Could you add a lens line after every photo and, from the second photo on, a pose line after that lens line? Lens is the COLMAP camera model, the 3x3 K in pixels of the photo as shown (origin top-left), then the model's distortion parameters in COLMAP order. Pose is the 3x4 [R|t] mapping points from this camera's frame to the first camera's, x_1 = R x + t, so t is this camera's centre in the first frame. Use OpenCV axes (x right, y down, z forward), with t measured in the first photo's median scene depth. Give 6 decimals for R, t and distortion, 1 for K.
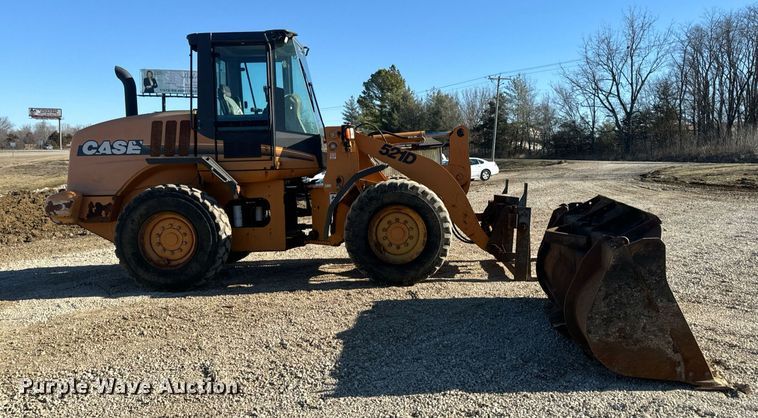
lens RADIAL K [[614.7, 0, 379.0], [0, 614.7, 209.0], [0, 0, 1]] dist [0.048592, -0.006334]
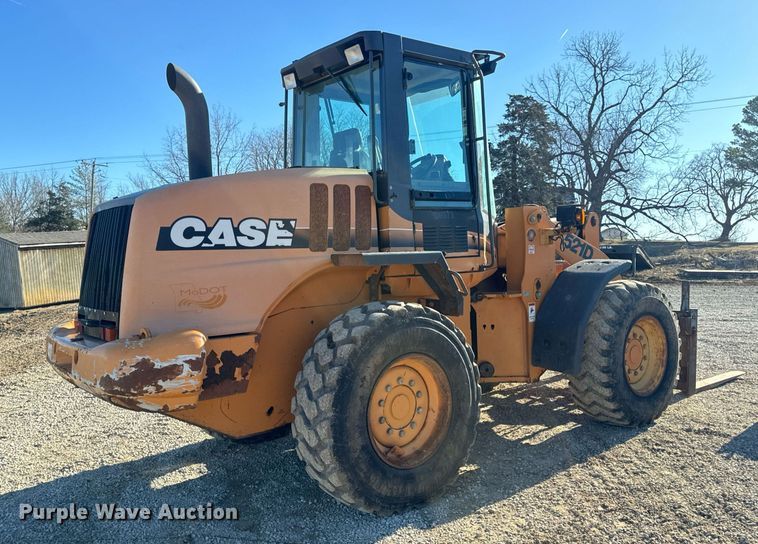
lens RADIAL K [[648.7, 0, 357.5], [0, 648.7, 272.4], [0, 0, 1]] dist [0.067710, -0.002408]
pose [[0.768839, -0.021185, 0.639092, -0.674216], [0.060814, 0.997343, -0.040100, -0.042671], [-0.636544, 0.069696, 0.768084, 0.554657]]
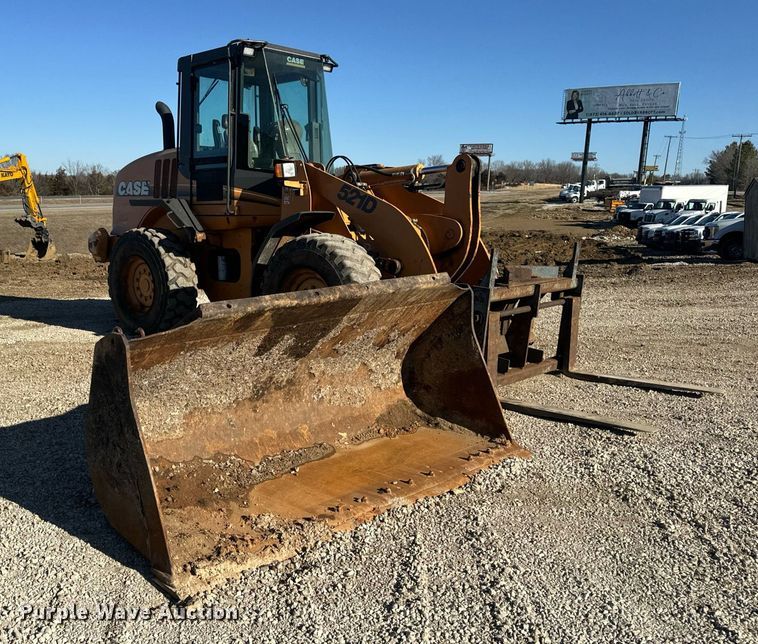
lens RADIAL K [[718.5, 0, 278.8], [0, 718.5, 339.3], [0, 0, 1]] dist [0.103946, -0.158872]
pose [[0.719187, 0.146136, -0.679275, 0.559309], [-0.072788, 0.988099, 0.135509, -0.033670], [0.690993, -0.048013, 0.721265, 0.308902]]
